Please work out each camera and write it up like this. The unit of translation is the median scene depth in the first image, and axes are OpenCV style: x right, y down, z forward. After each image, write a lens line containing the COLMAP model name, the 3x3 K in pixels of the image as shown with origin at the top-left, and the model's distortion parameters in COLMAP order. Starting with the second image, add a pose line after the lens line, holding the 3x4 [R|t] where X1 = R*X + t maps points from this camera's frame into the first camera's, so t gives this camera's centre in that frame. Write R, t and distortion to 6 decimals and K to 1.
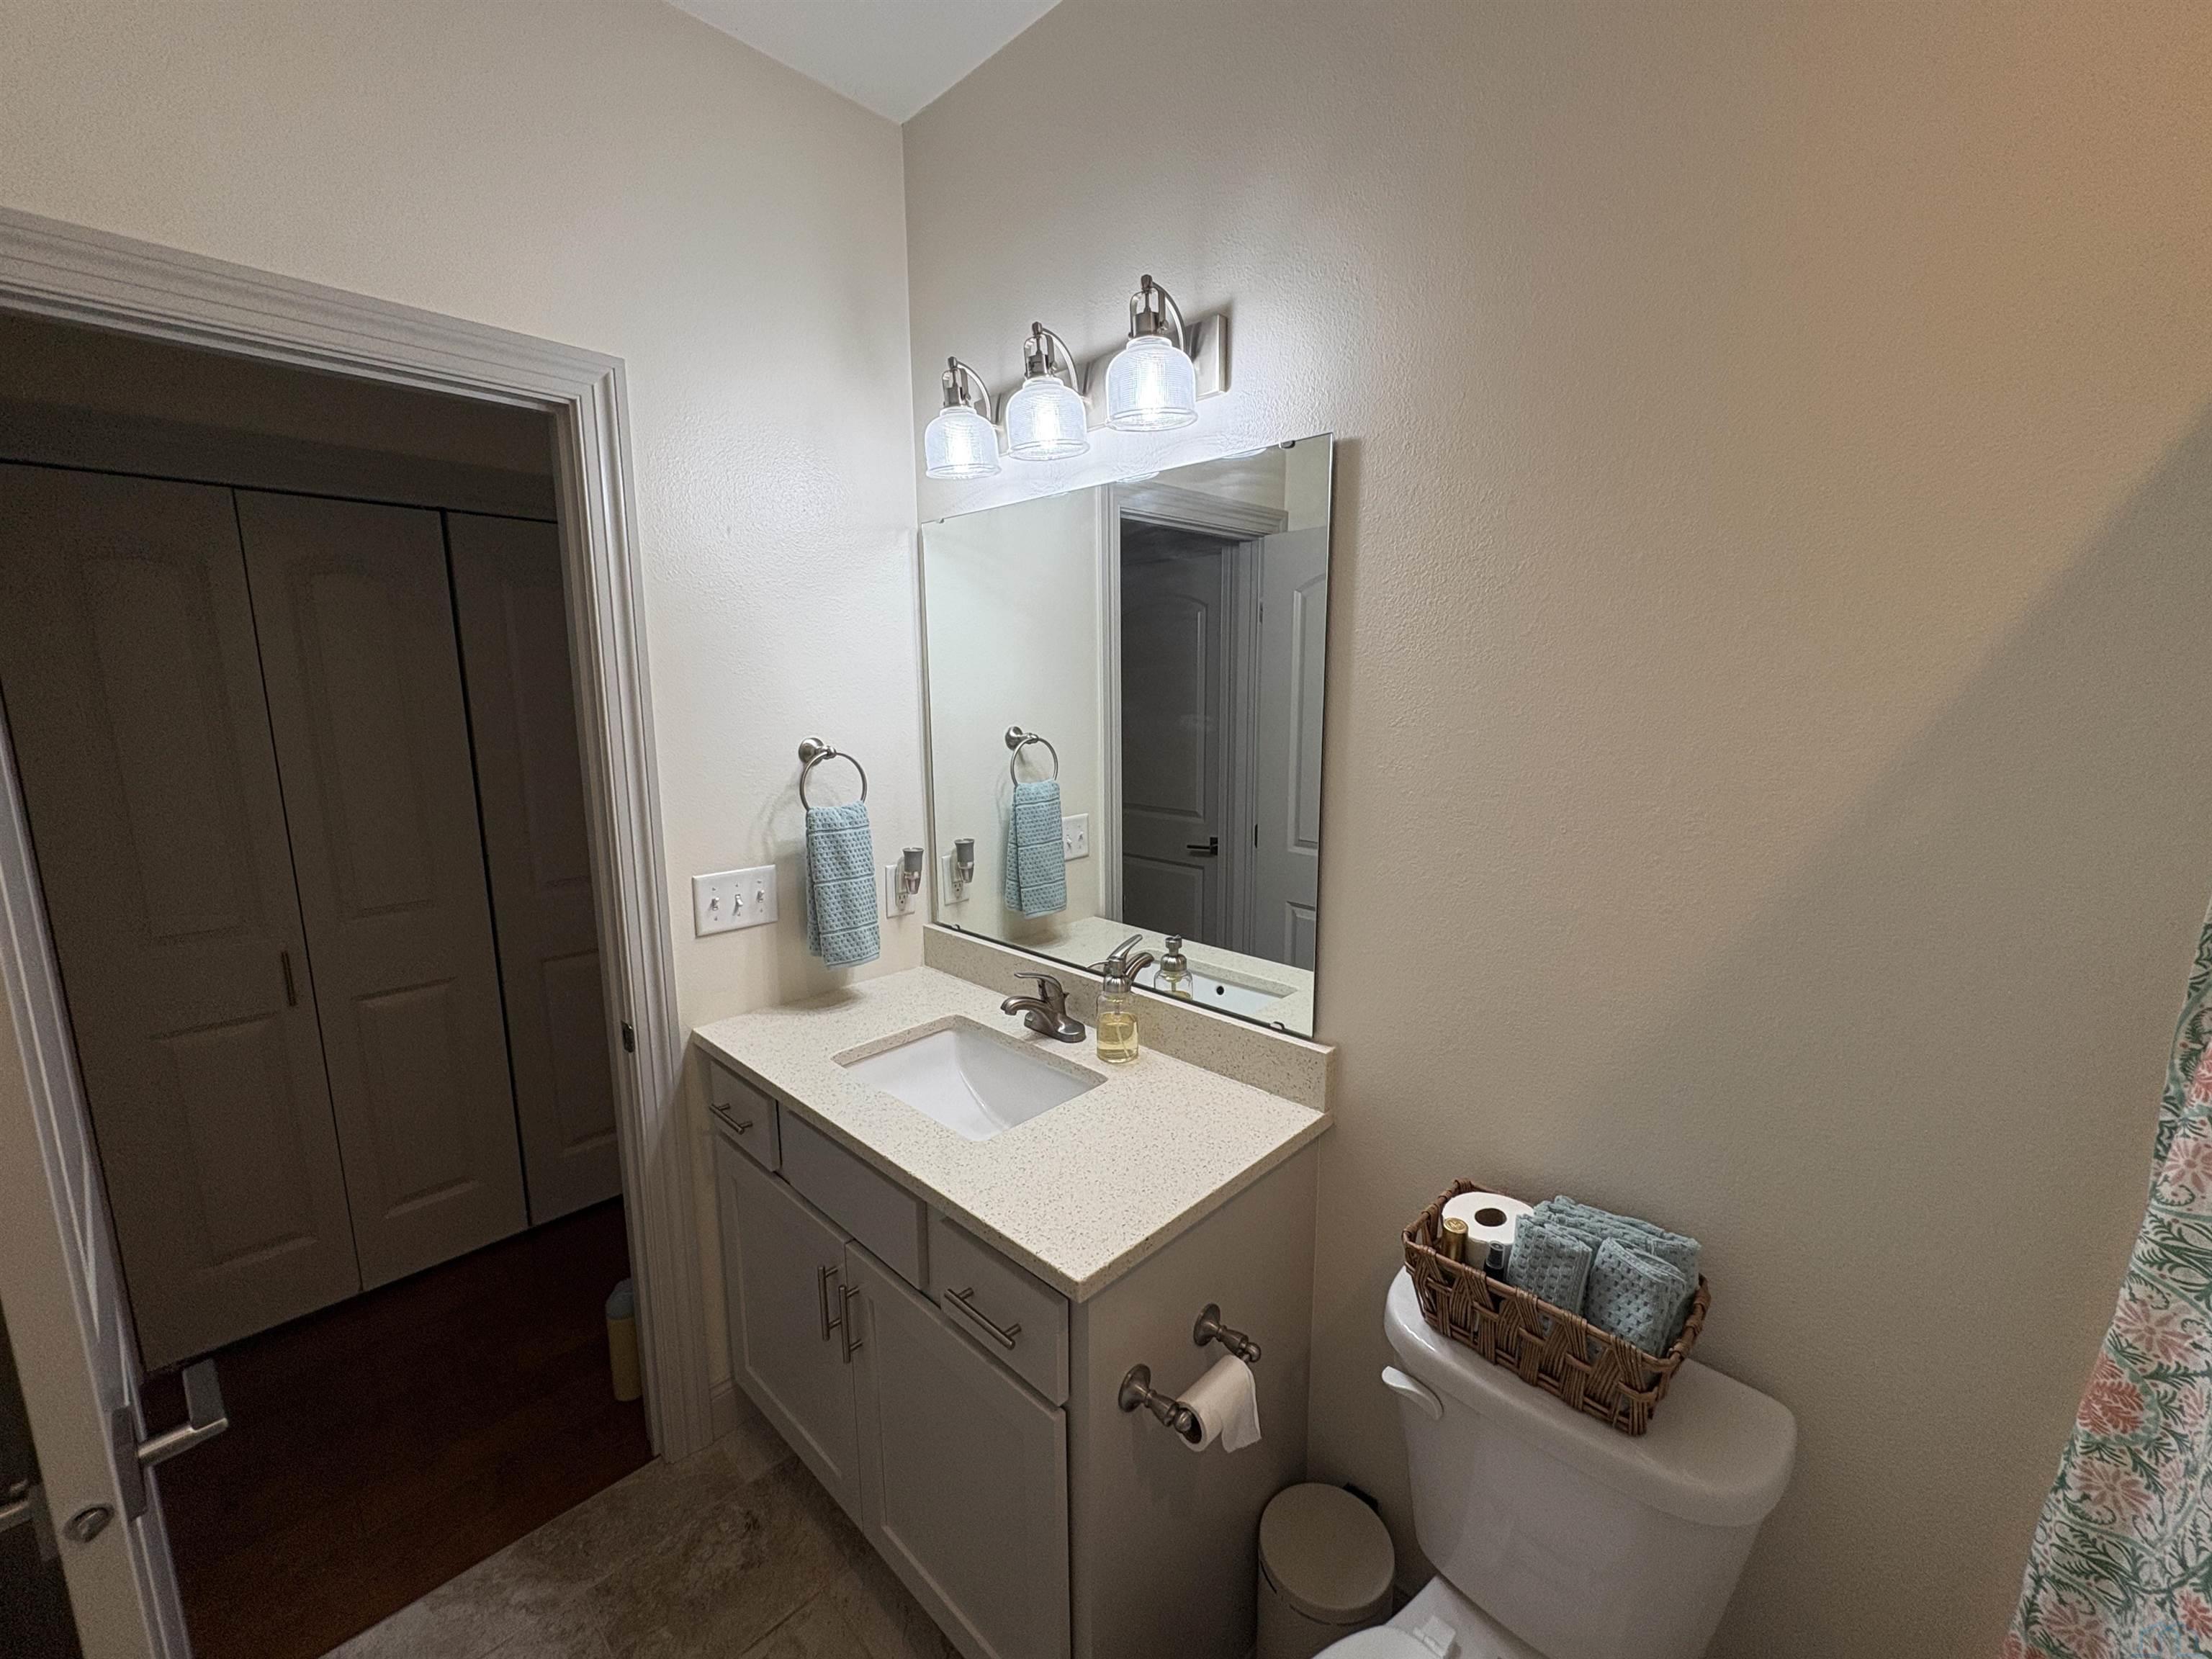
lens RADIAL K [[882.0, 0, 1106.0], [0, 882.0, 829.5], [0, 0, 1]] dist [0.001464, -0.000466]
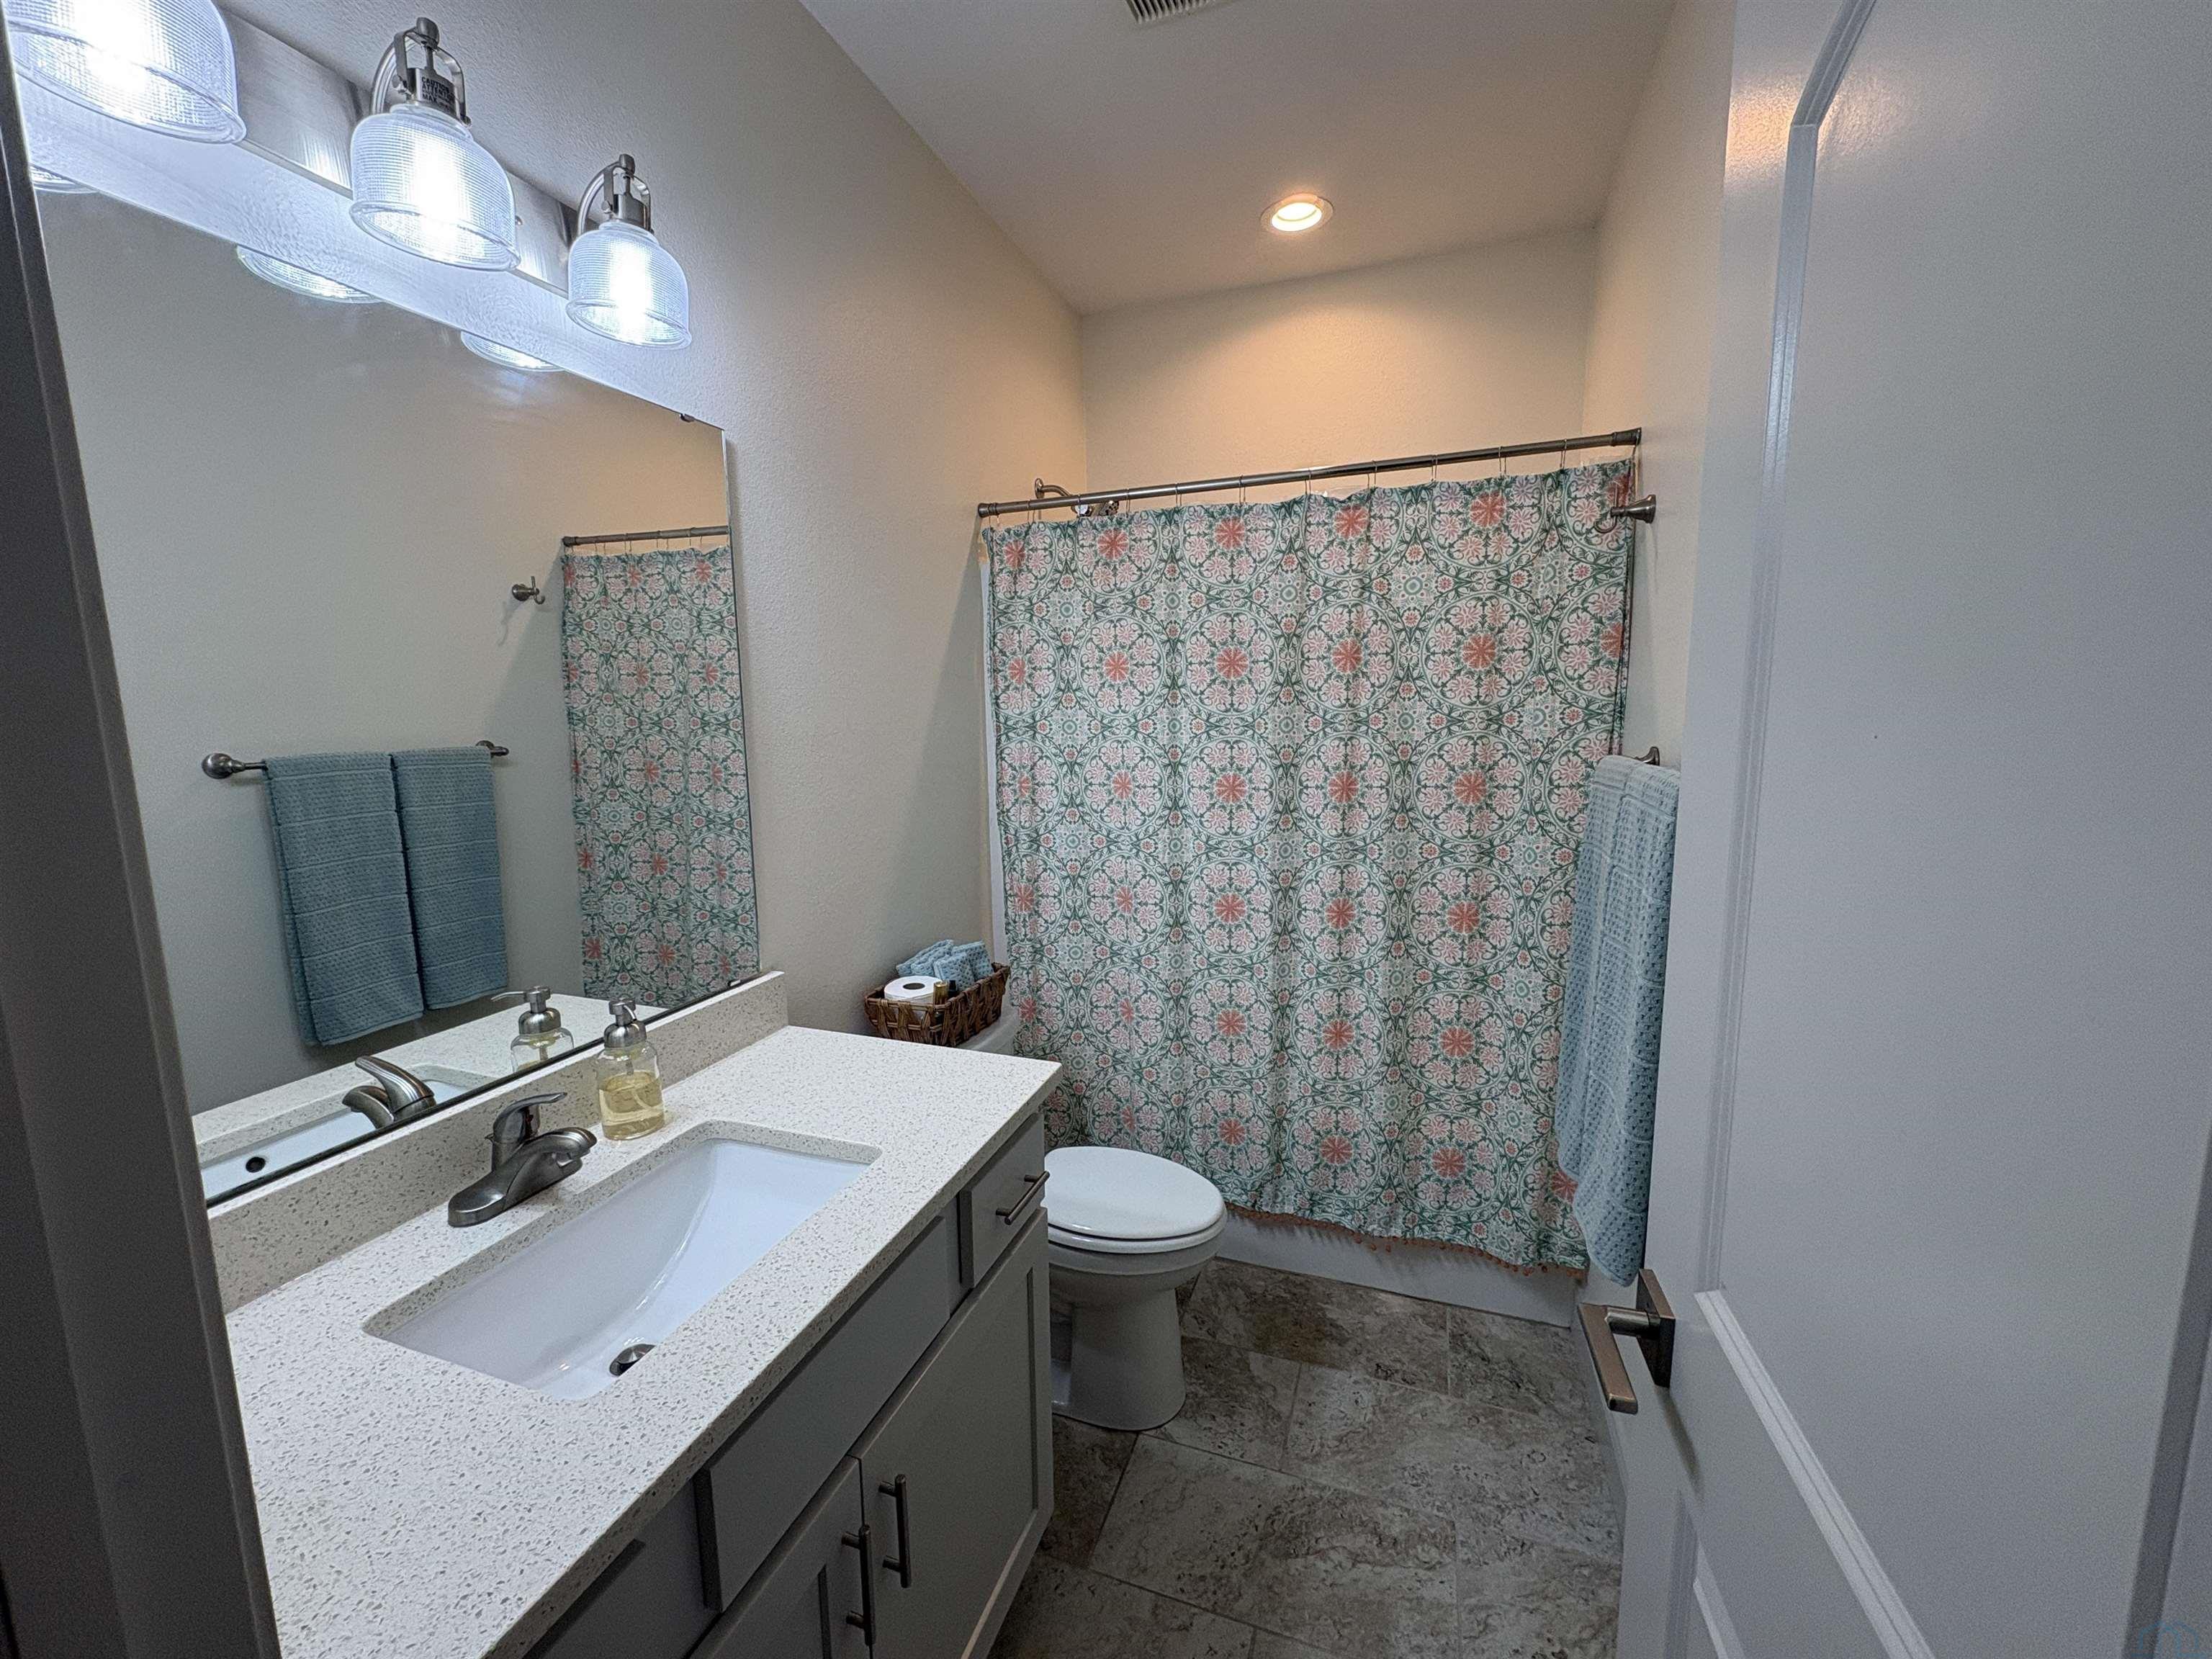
lens RADIAL K [[882.0, 0, 1106.0], [0, 882.0, 829.5], [0, 0, 1]] dist [0.001464, -0.000466]
pose [[-0.398347, -0.126475, 0.908473, -0.819538], [0.166343, 0.964063, 0.207153, -0.084643], [-0.902025, 0.233637, -0.362993, 0.856643]]
